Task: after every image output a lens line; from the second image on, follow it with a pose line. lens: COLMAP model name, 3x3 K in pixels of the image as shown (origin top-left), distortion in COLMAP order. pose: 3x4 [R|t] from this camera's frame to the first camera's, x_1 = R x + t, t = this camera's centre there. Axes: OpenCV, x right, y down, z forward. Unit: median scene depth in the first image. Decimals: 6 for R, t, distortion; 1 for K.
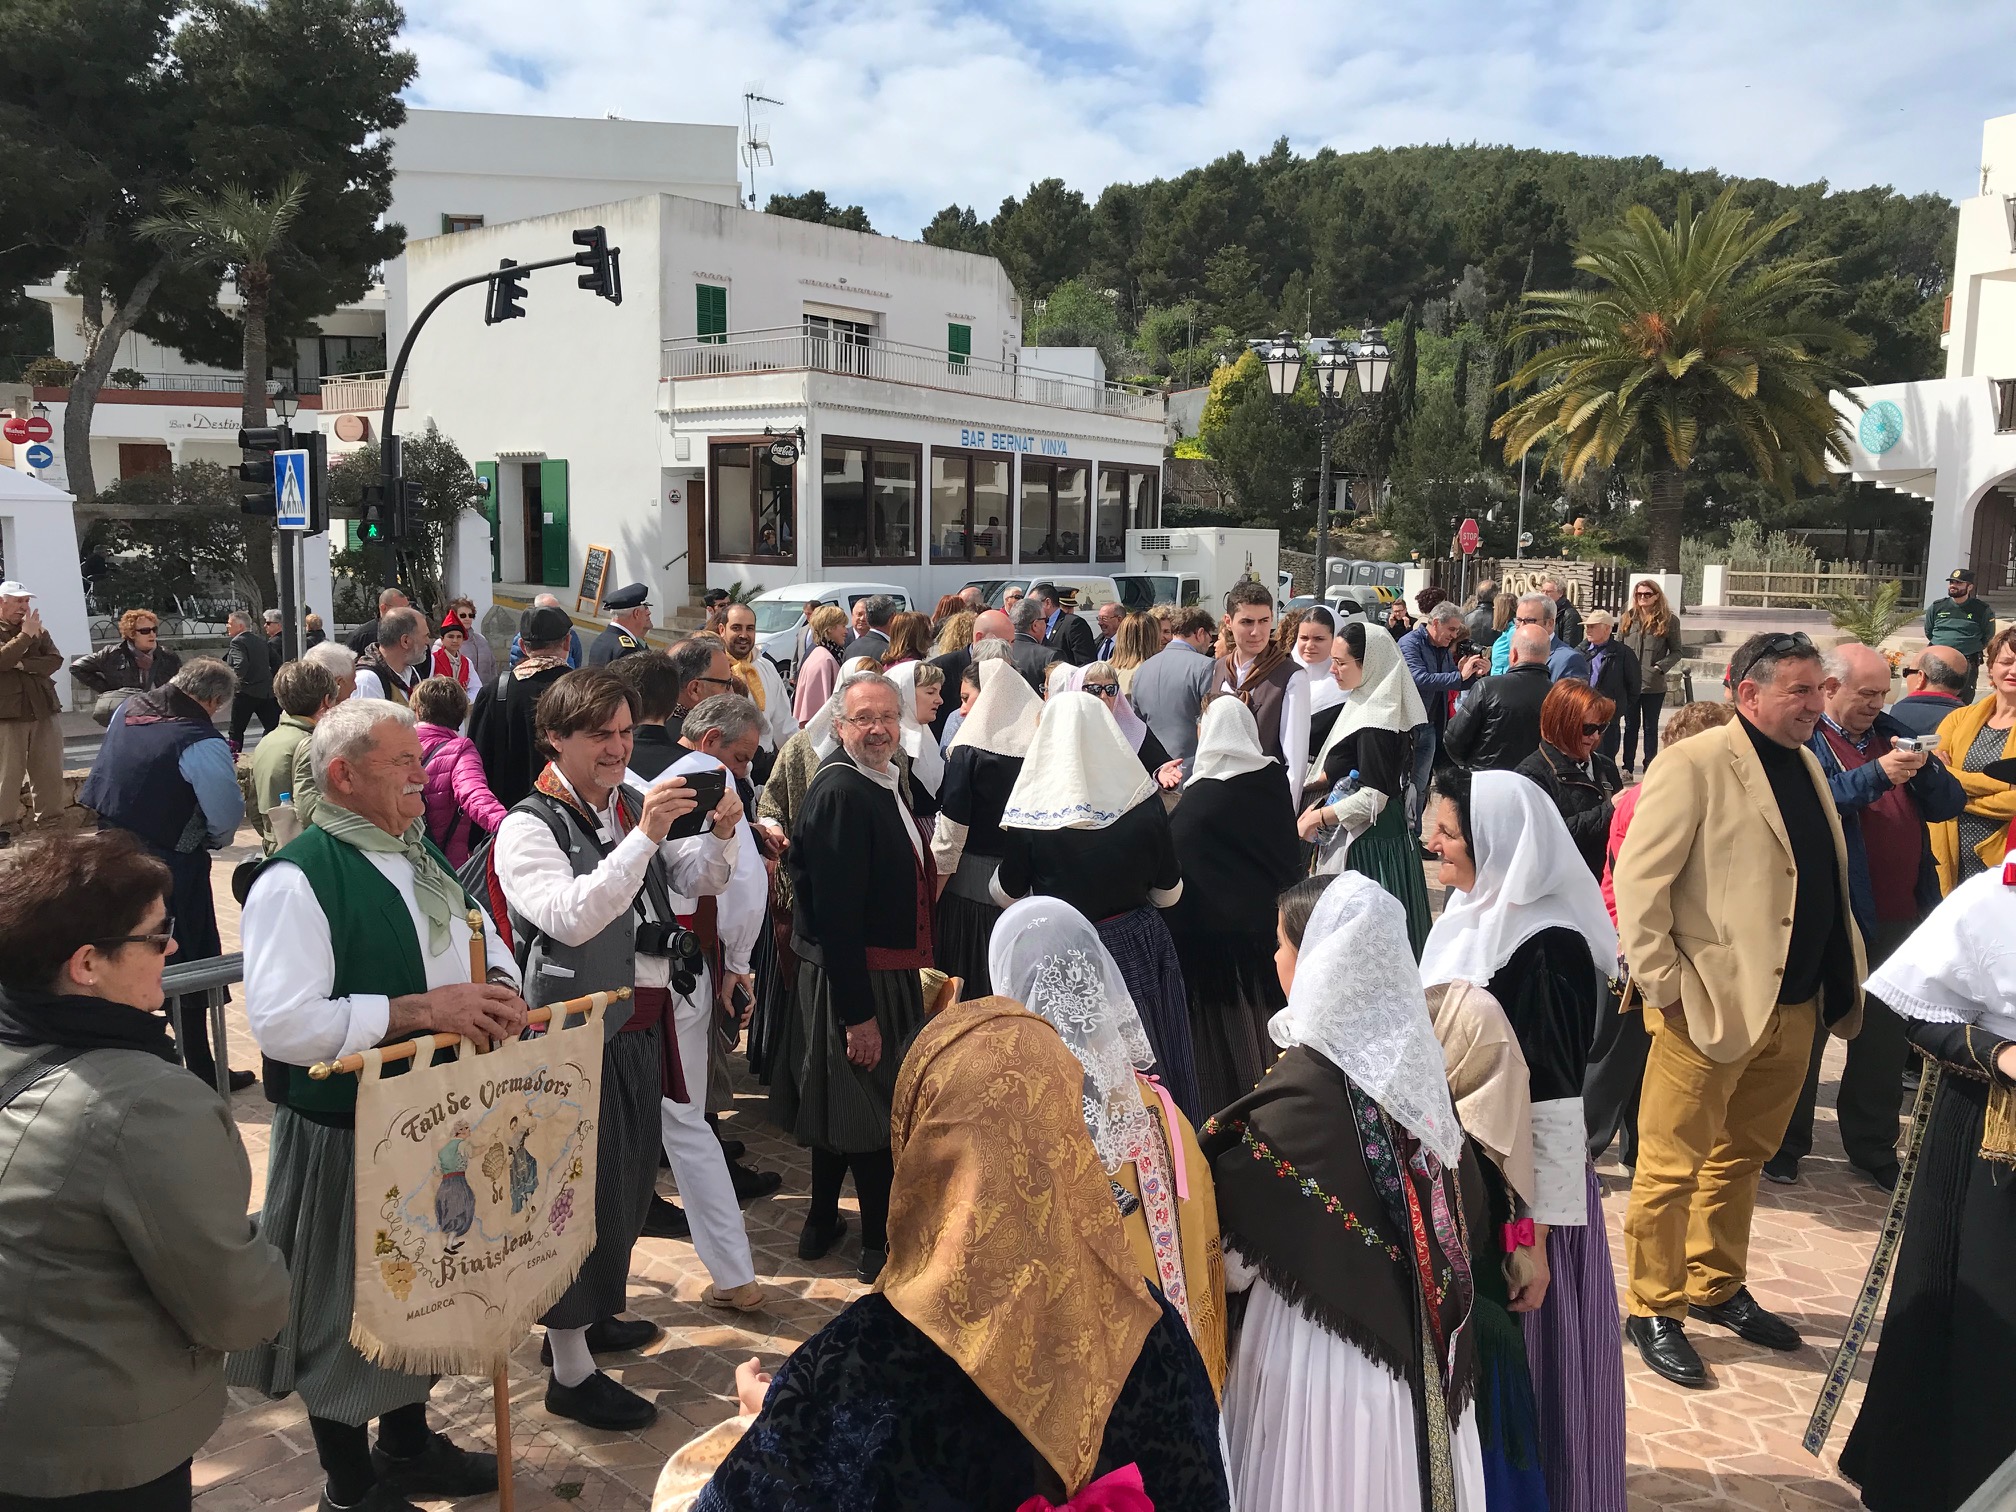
lens RADIAL K [[1693.3, 0, 1000.3], [0, 1693.3, 751.0], [0, 0, 1]] dist [0.017862, -0.017763]
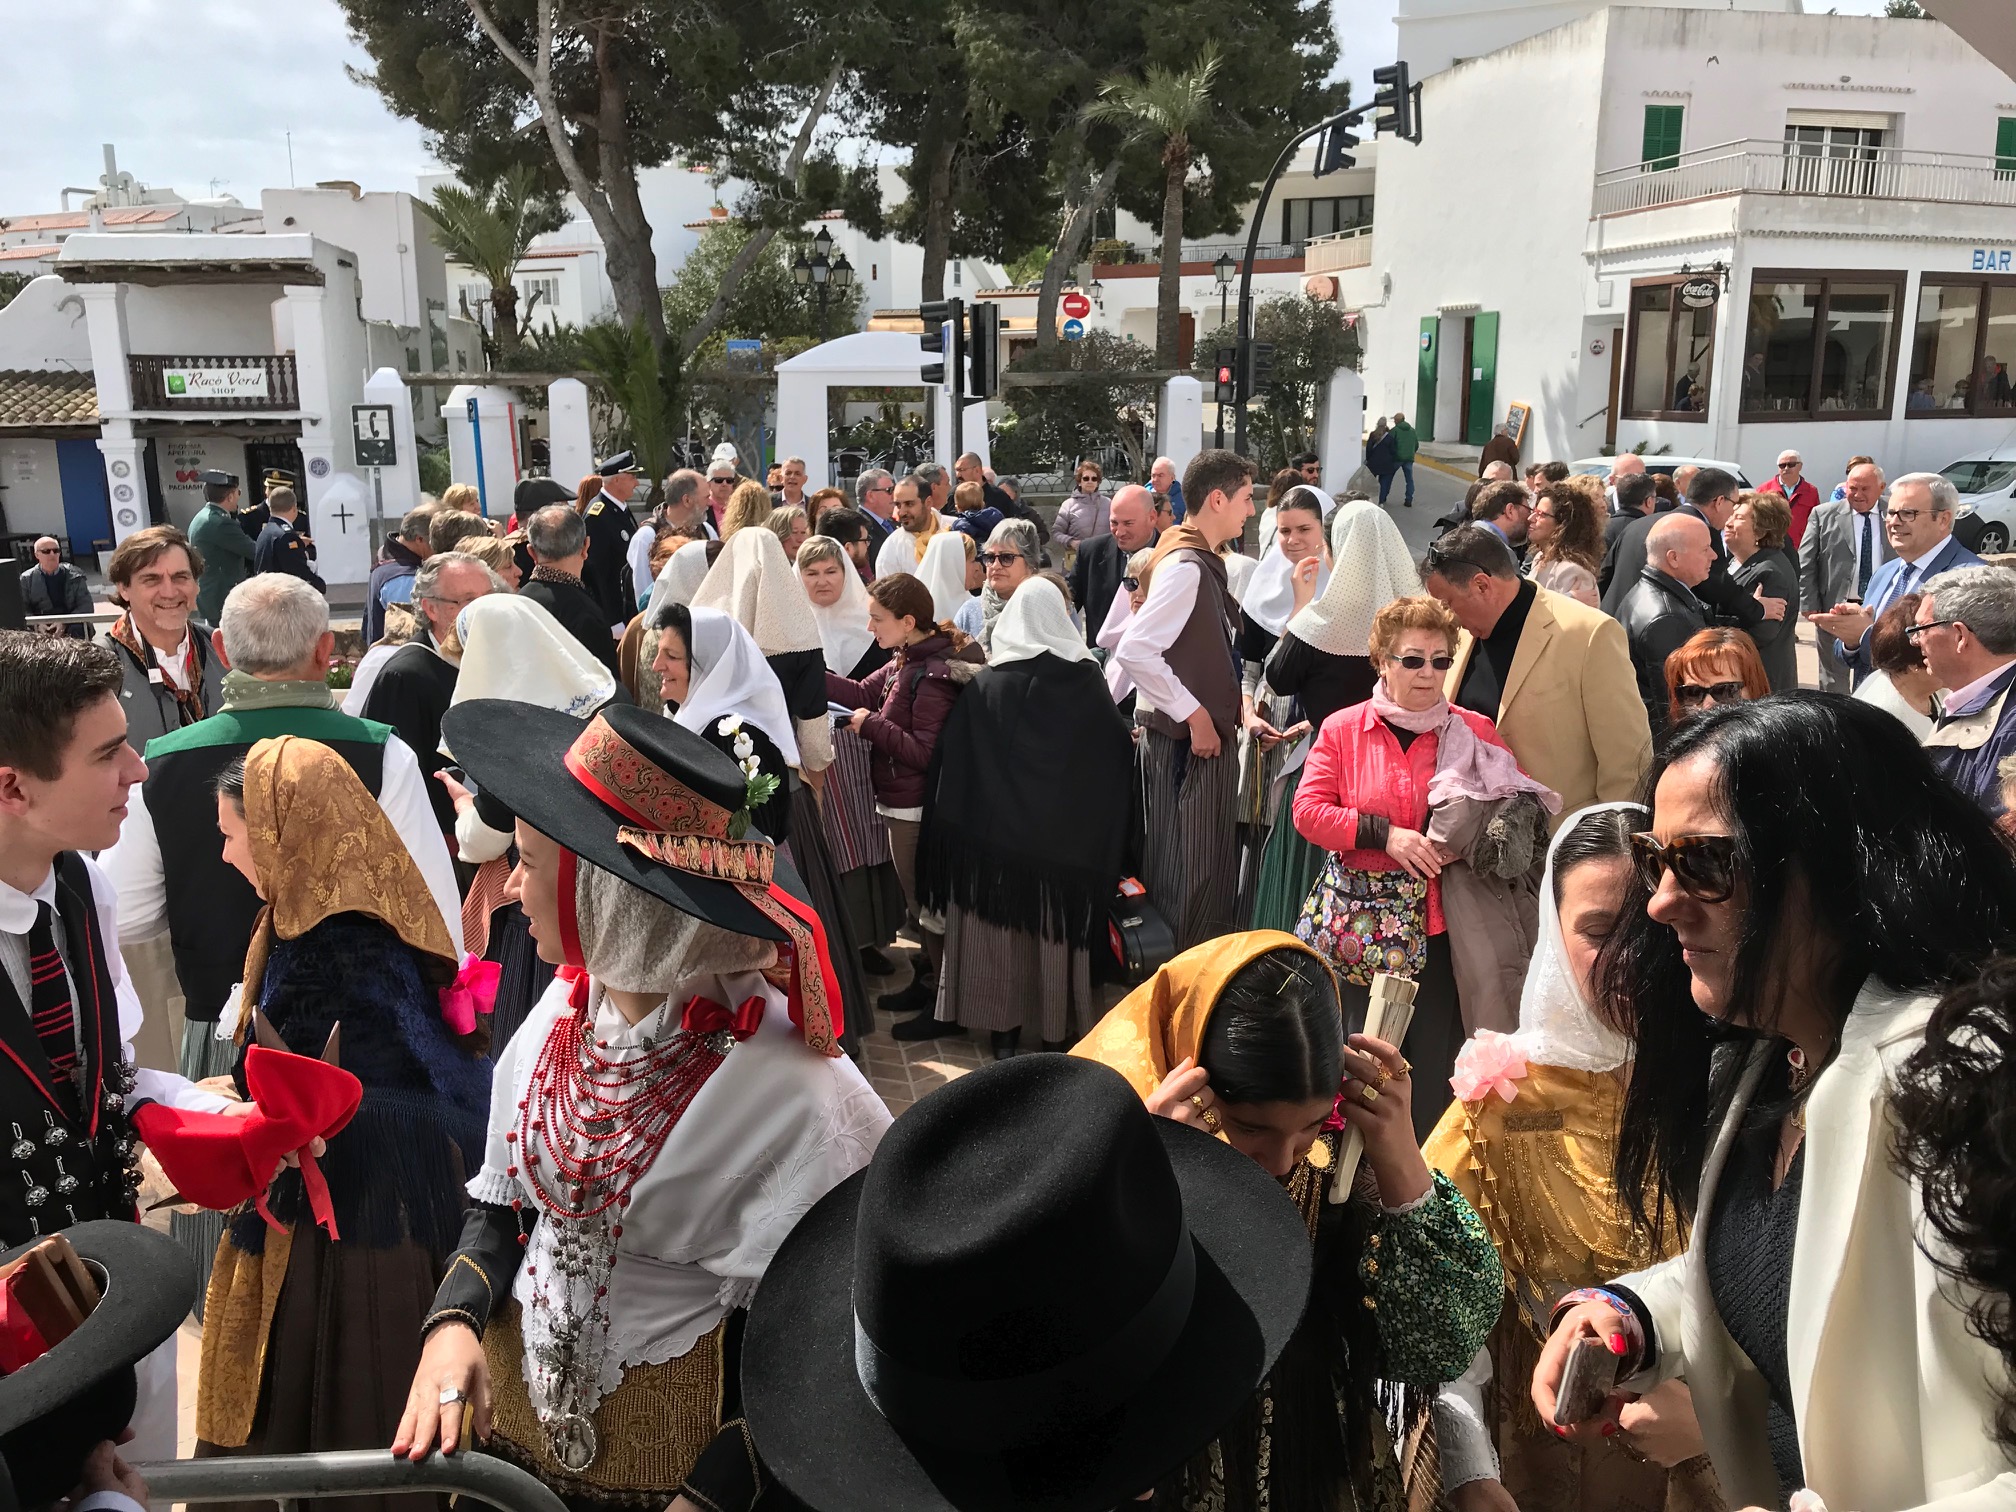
lens RADIAL K [[1693.3, 0, 1008.5], [0, 1693.3, 763.8], [0, 0, 1]] dist [0.017862, -0.017763]
pose [[0.795733, 0.112698, -0.595070, 0.130919], [-0.059310, 0.992312, 0.108620, -0.006622], [0.602737, -0.051139, 0.796299, 0.061640]]
